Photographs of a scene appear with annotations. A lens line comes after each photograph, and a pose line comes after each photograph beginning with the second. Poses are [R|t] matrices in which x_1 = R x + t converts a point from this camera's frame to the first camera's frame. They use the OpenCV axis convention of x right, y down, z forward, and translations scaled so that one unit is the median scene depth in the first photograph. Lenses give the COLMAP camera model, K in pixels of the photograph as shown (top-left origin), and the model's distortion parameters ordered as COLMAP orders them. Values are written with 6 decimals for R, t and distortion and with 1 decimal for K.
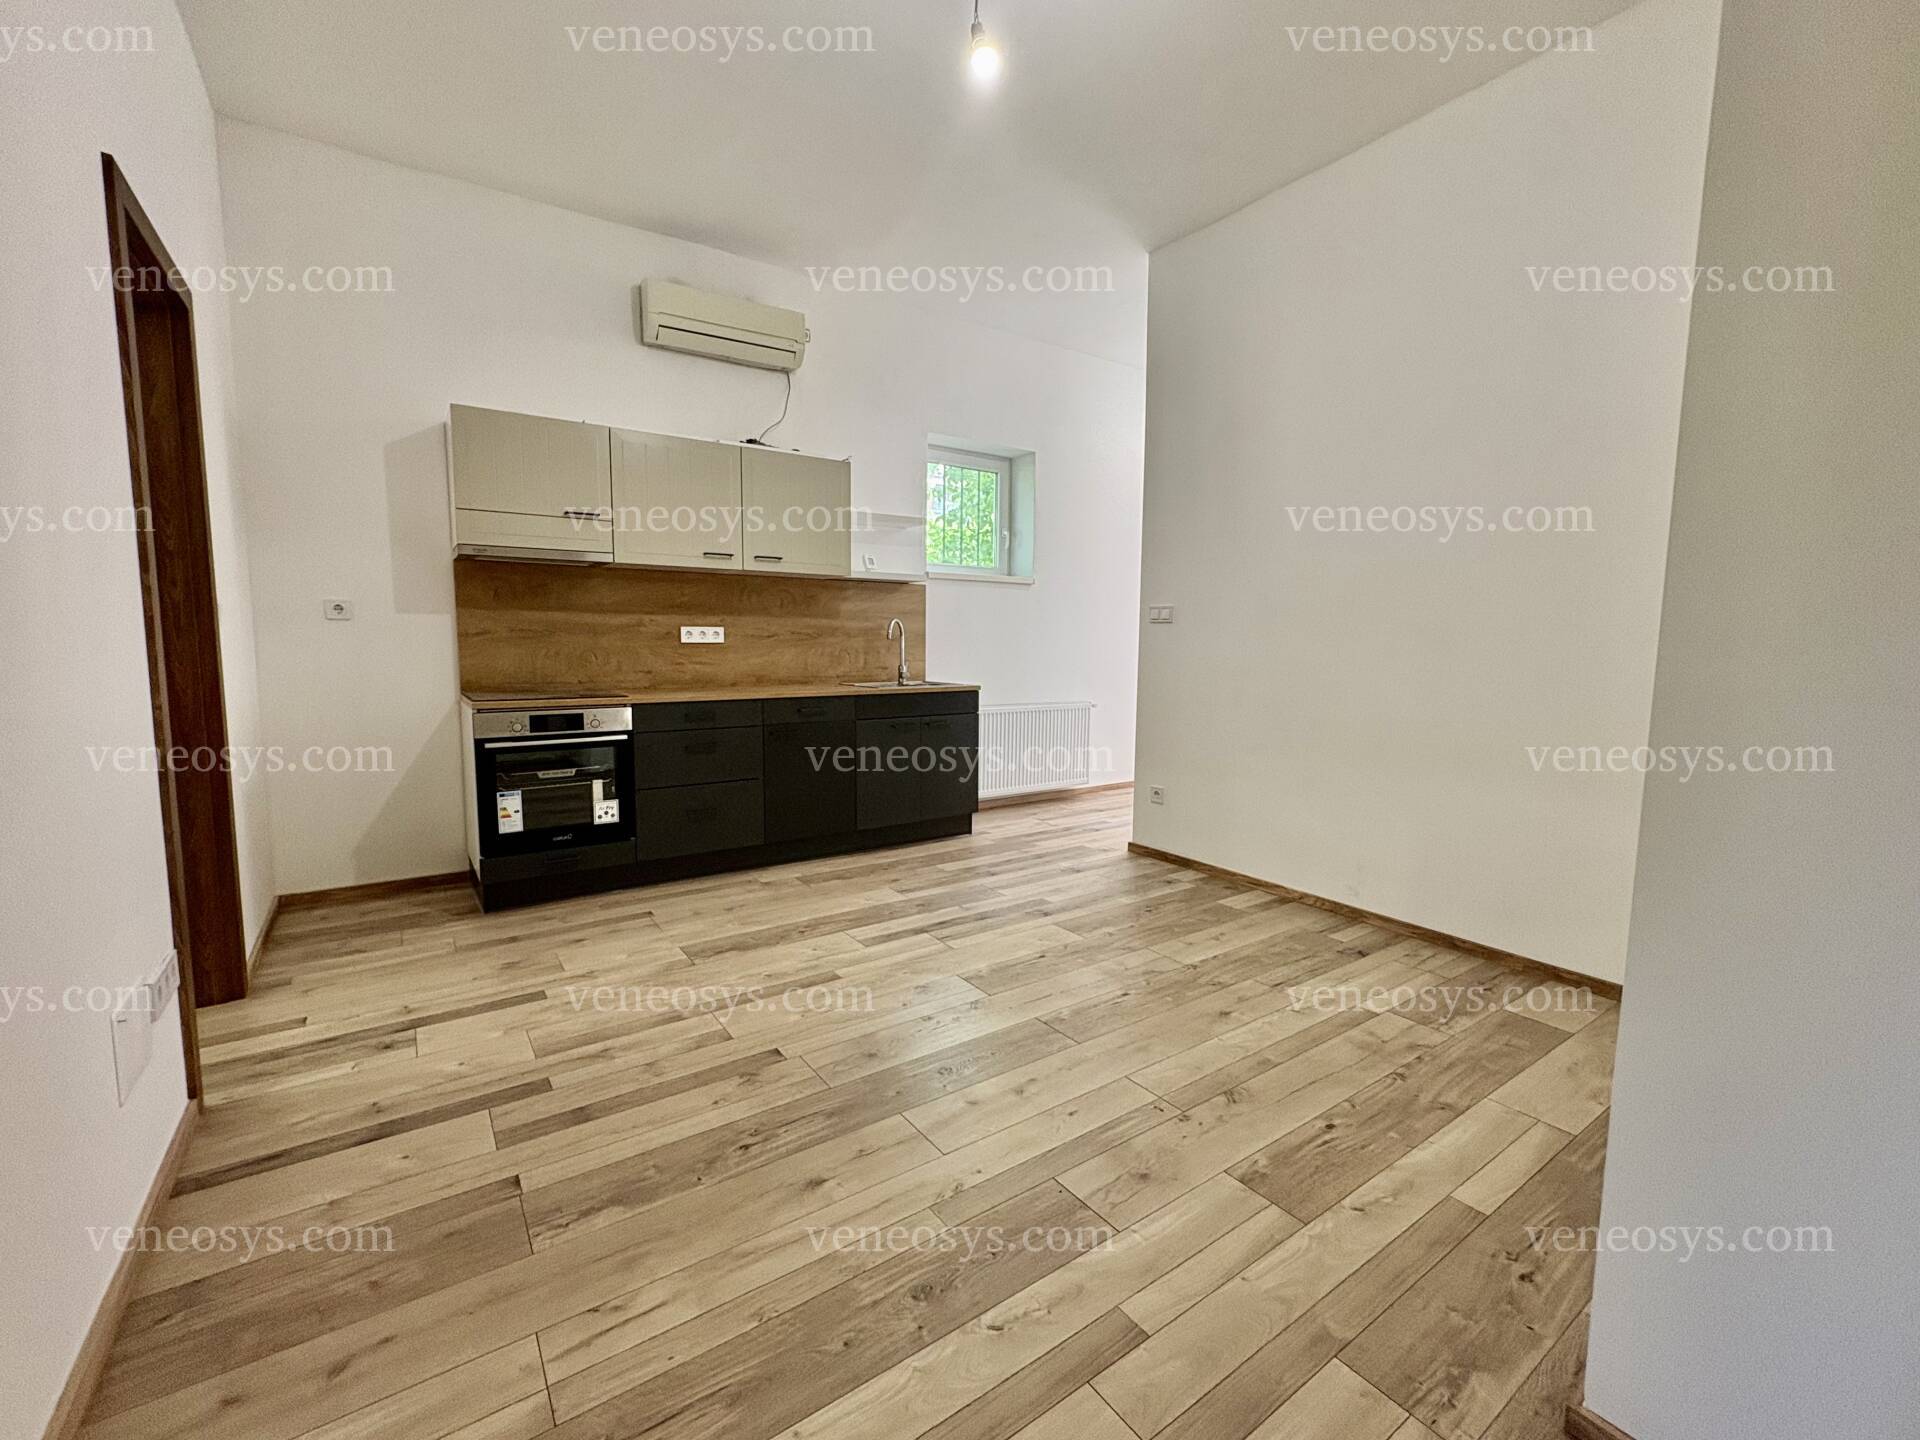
lens RADIAL K [[793.6, 0, 949.9], [0, 793.6, 719.4], [0, 0, 1]] dist [0.001880, 0.000676]
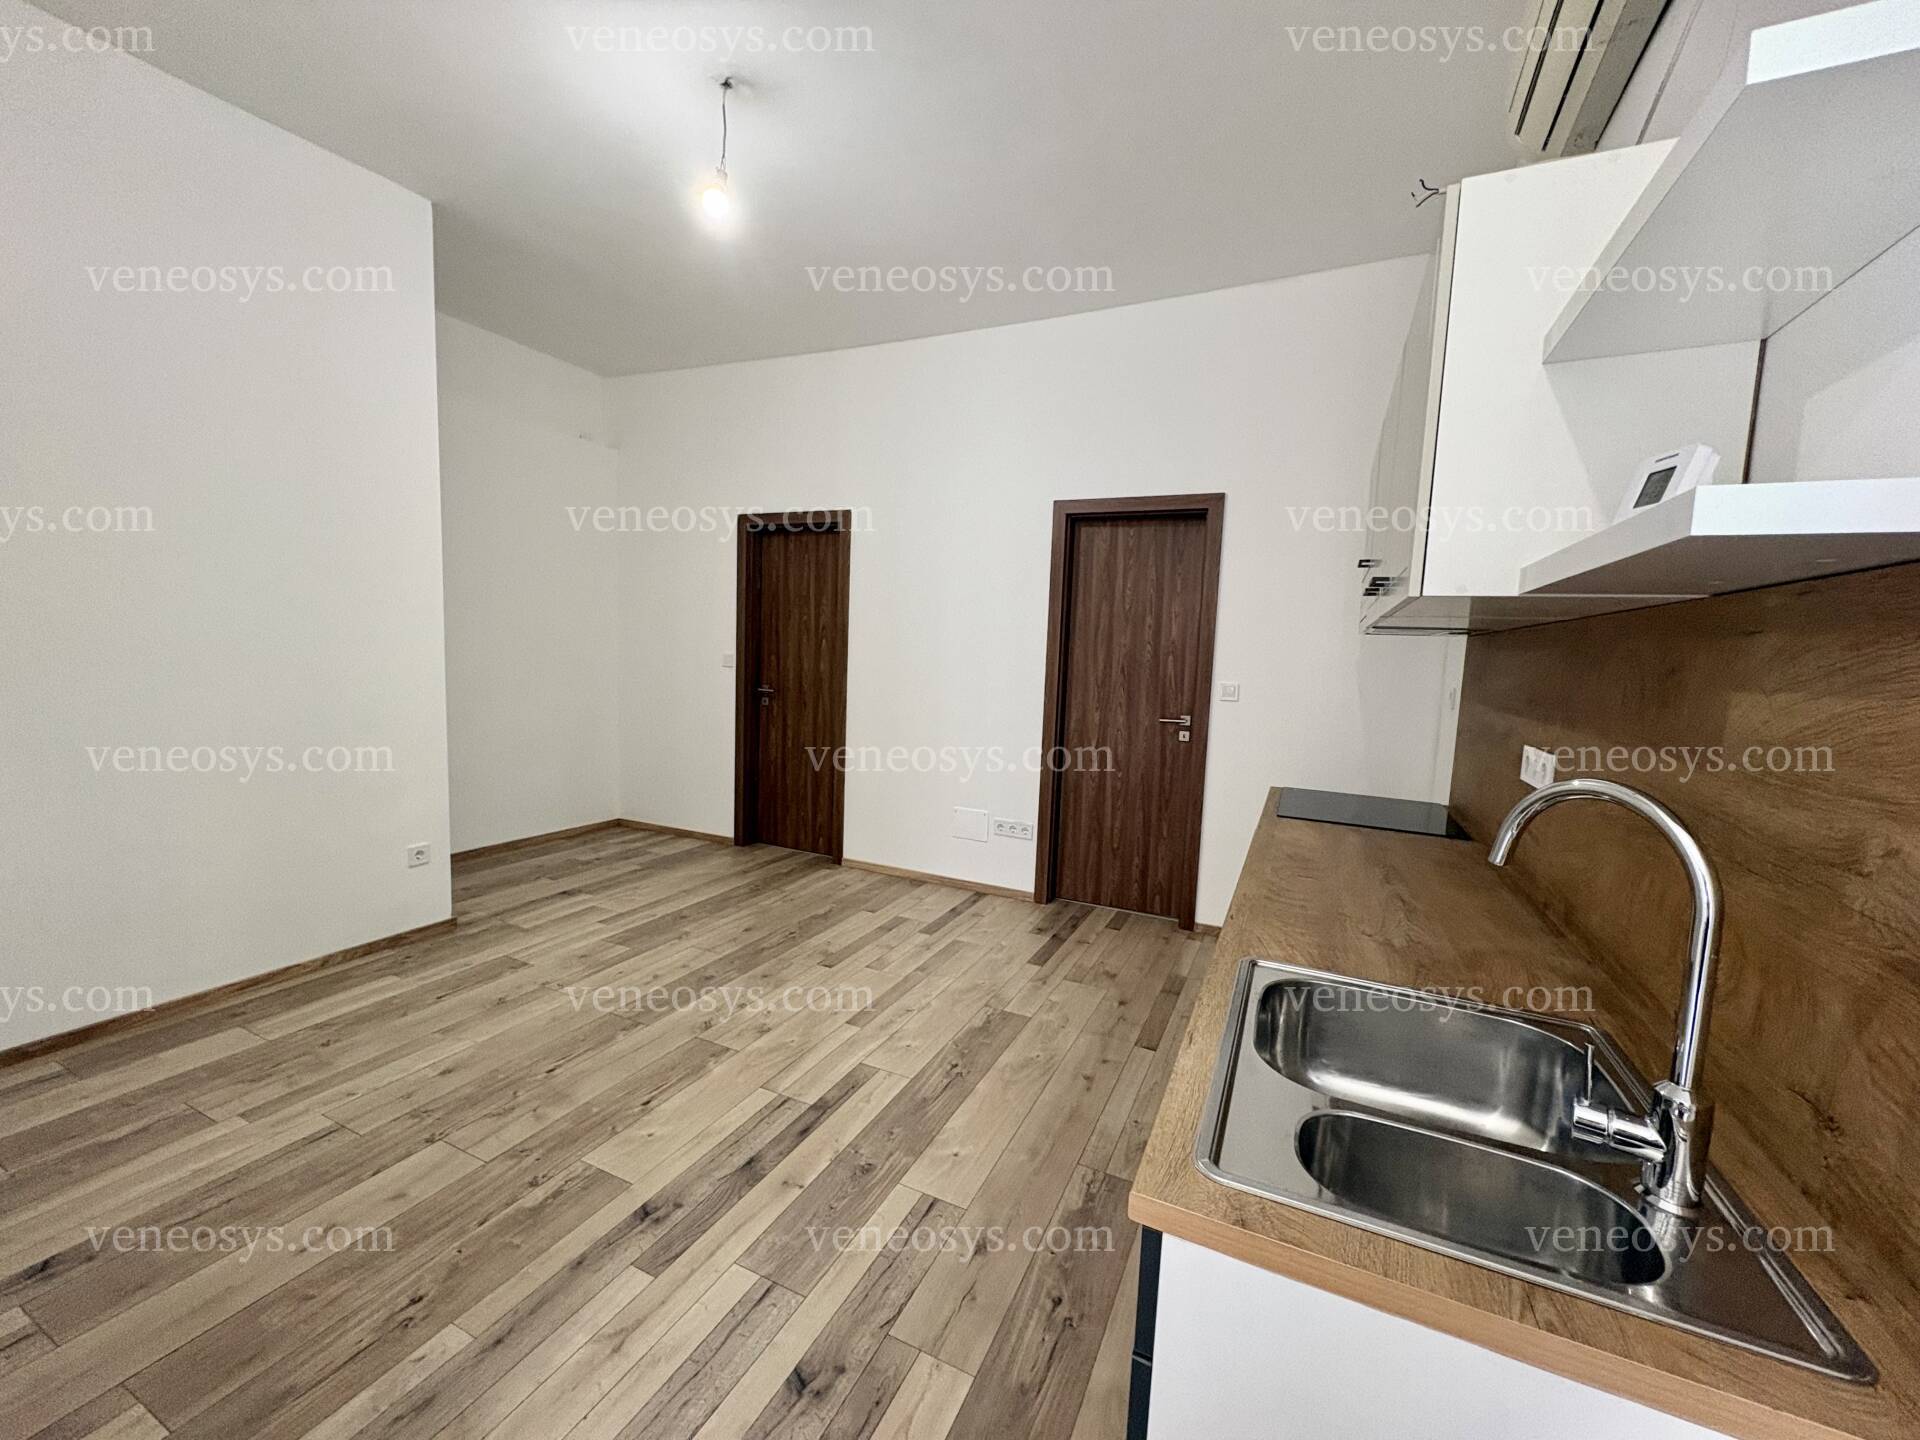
lens RADIAL K [[767.1, 0, 963.0], [0, 767.1, 714.5], [0, 0, 1]] dist [0.000963, 0.000321]
pose [[-0.860747, 0.000897, -0.509031, 0.201738], [-0.099504, 0.980410, 0.169985, -0.217662], [0.499212, 0.196965, -0.843796, 1.487302]]
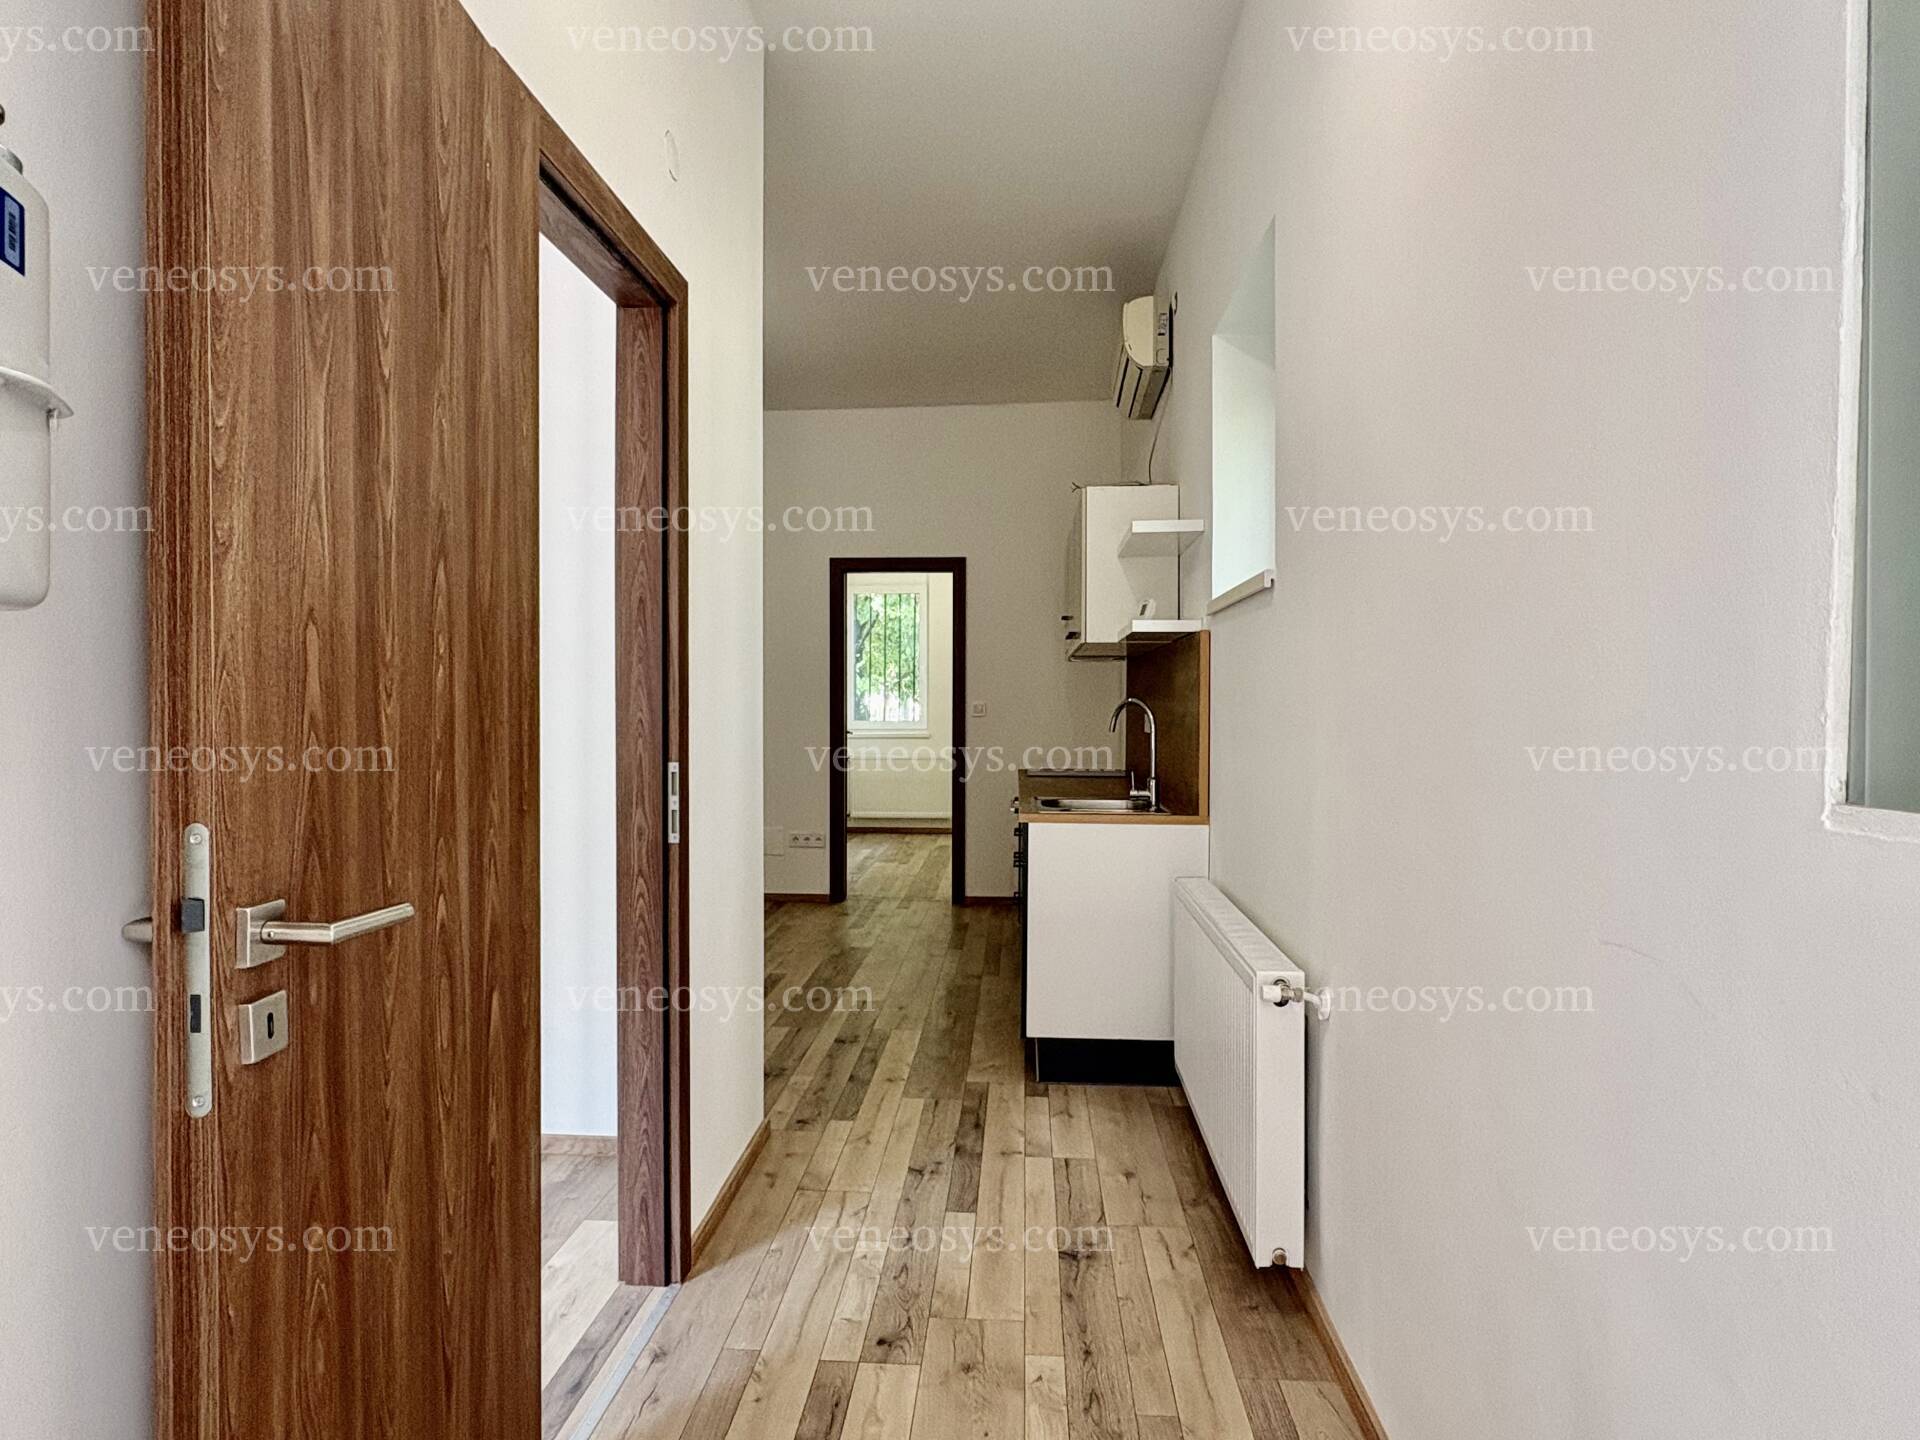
lens RADIAL K [[1111.8, 0, 969.7], [0, 1111.8, 720.3], [0, 0, 1]] dist [0.003135, 0.000086]
pose [[-0.607675, 0.003219, -0.794179, 0.945889], [-0.086446, 0.993782, 0.070173, -0.222297], [0.789467, 0.111296, -0.603618, 1.965549]]
